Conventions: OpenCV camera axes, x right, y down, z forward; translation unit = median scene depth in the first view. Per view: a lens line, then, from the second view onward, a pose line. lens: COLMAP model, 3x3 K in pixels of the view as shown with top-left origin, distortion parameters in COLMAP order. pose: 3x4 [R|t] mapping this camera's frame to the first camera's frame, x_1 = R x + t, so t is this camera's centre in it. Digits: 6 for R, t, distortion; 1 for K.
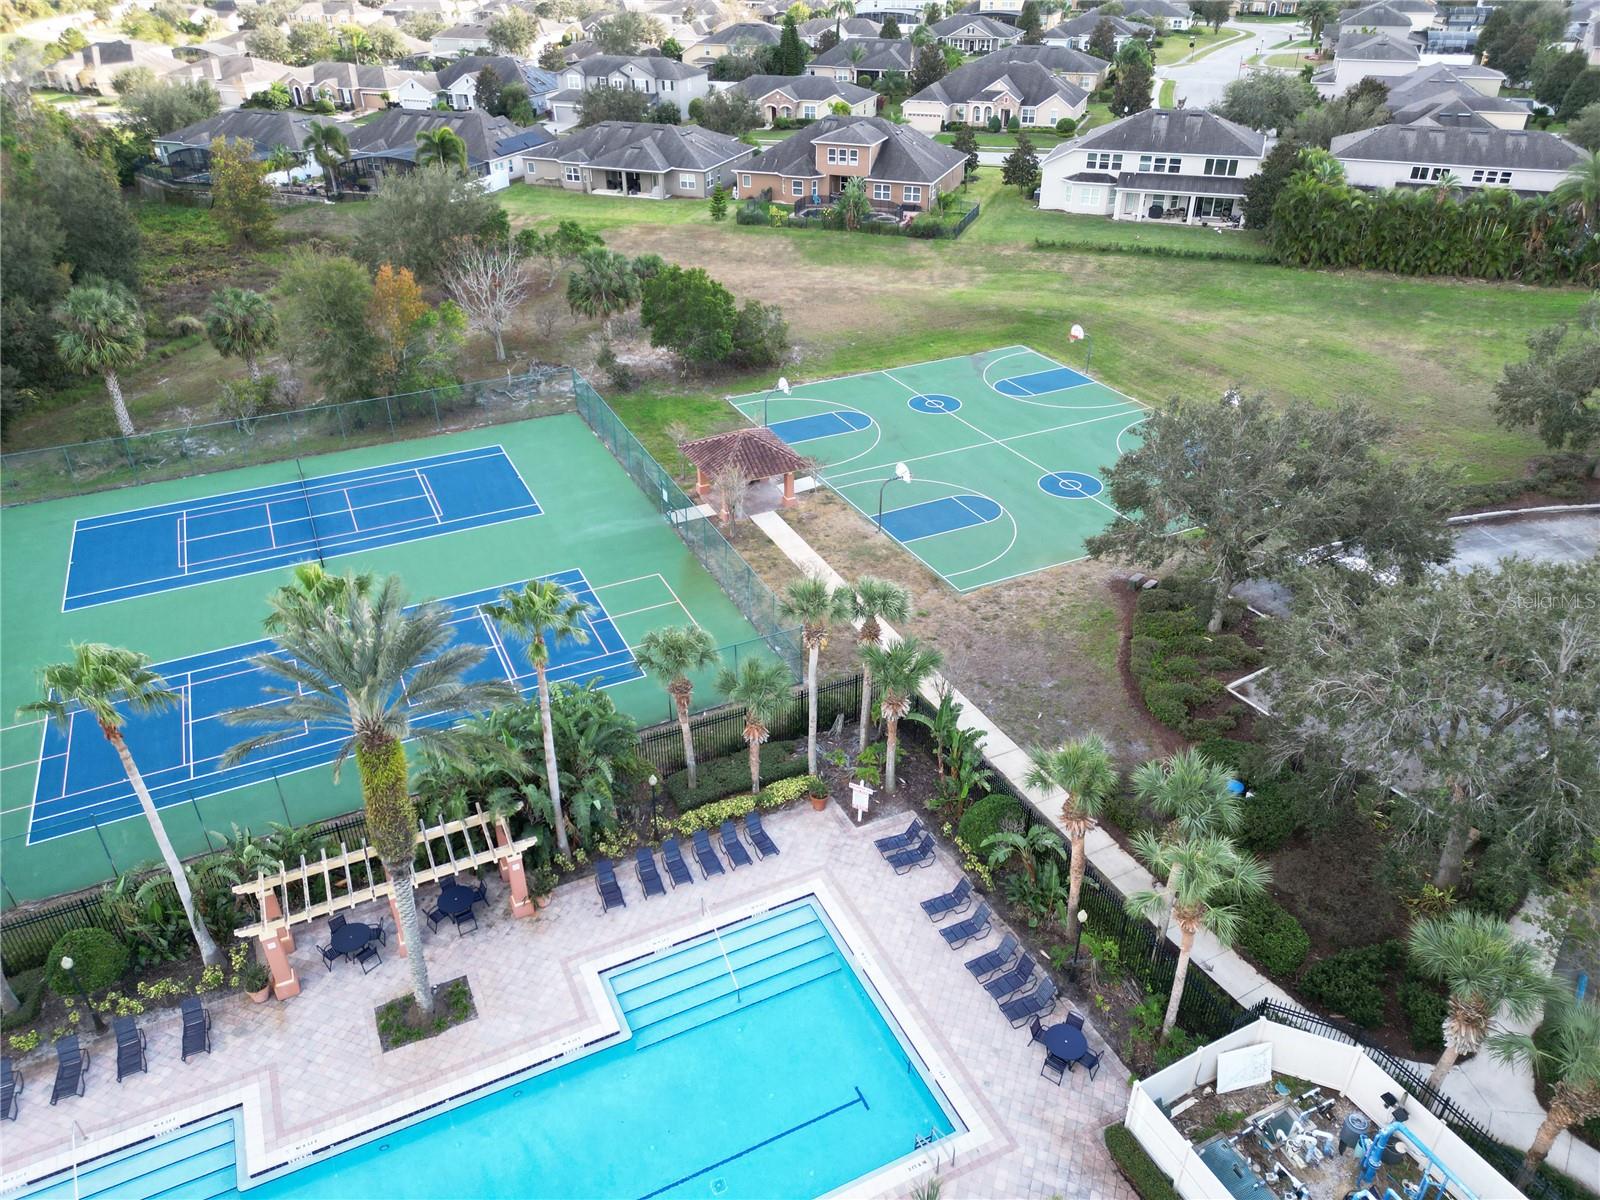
lens RADIAL K [[1115.3, 0, 800.1], [0, 1115.3, 604.2], [0, 0, 1]] dist [0.085084, -0.082509]
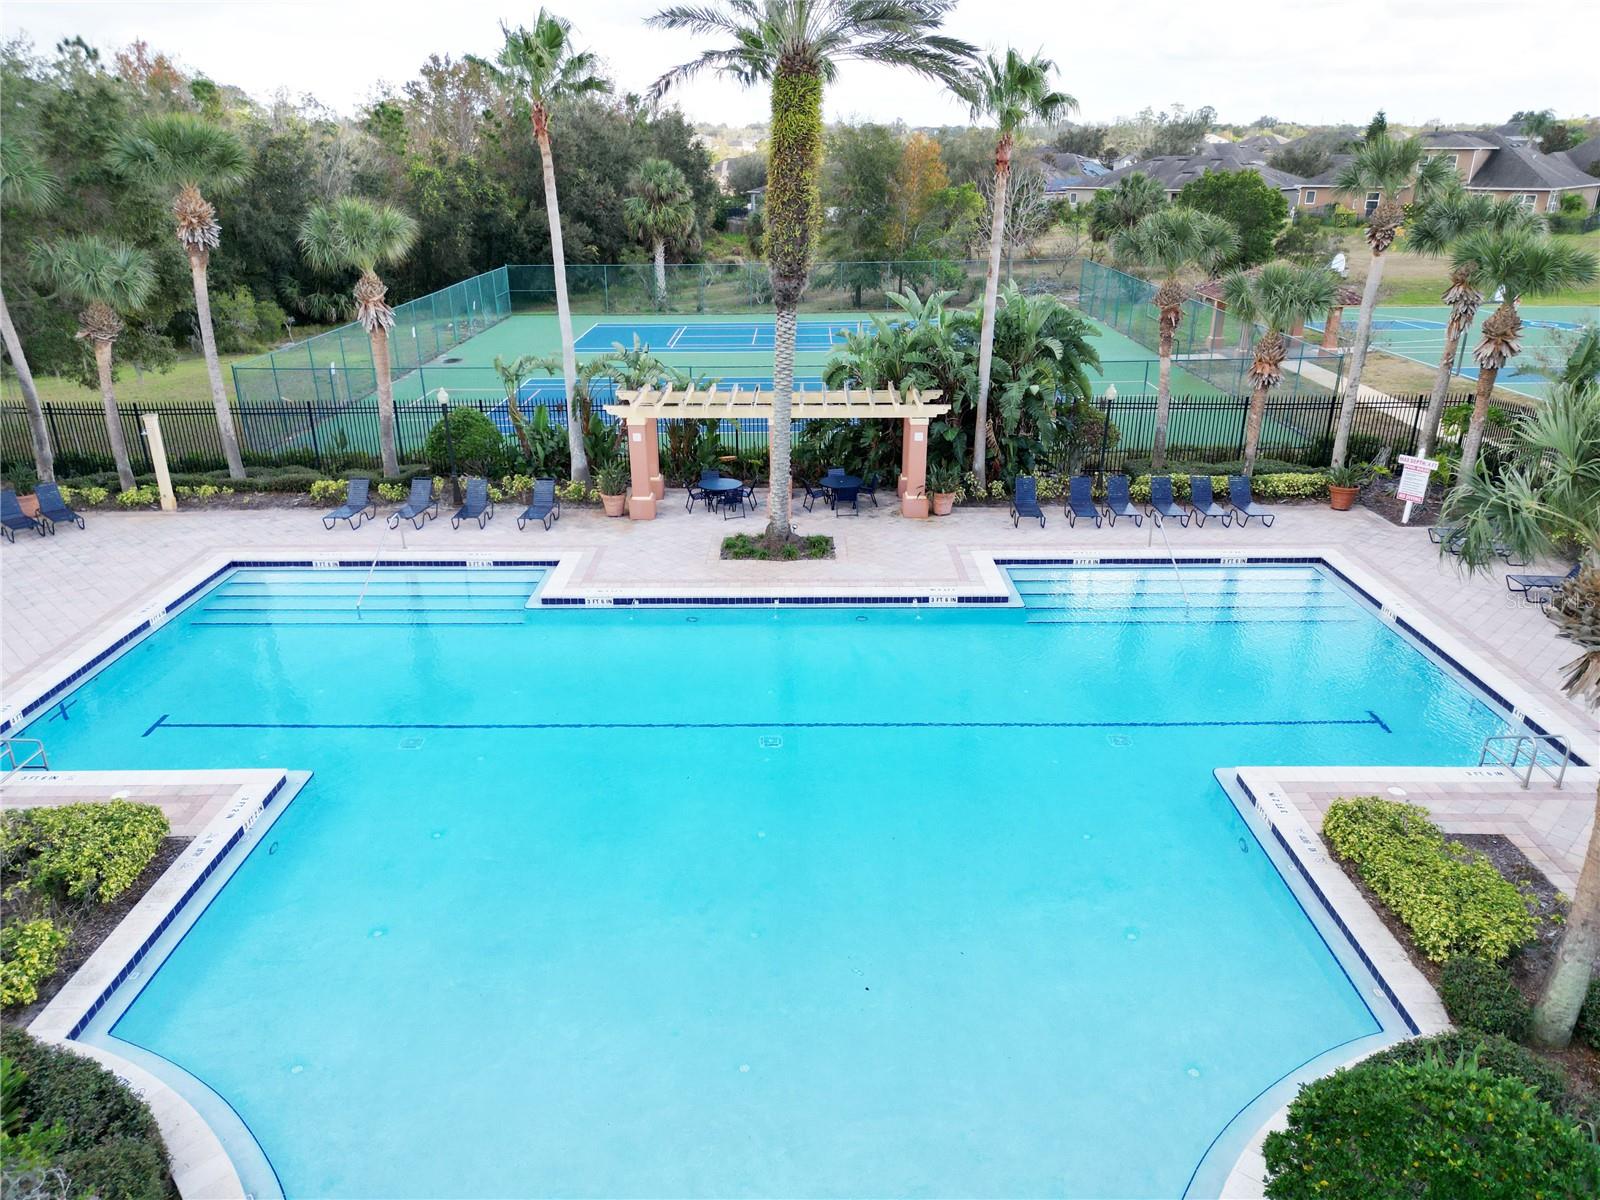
lens RADIAL K [[1115.3, 0, 800.1], [0, 1115.3, 604.2], [0, 0, 1]] dist [0.085084, -0.082509]
pose [[0.901895, 0.168570, -0.397706, 0.005087], [-0.229703, 0.966901, -0.111079, 0.457866], [0.365817, 0.191536, 0.910764, 0.277127]]
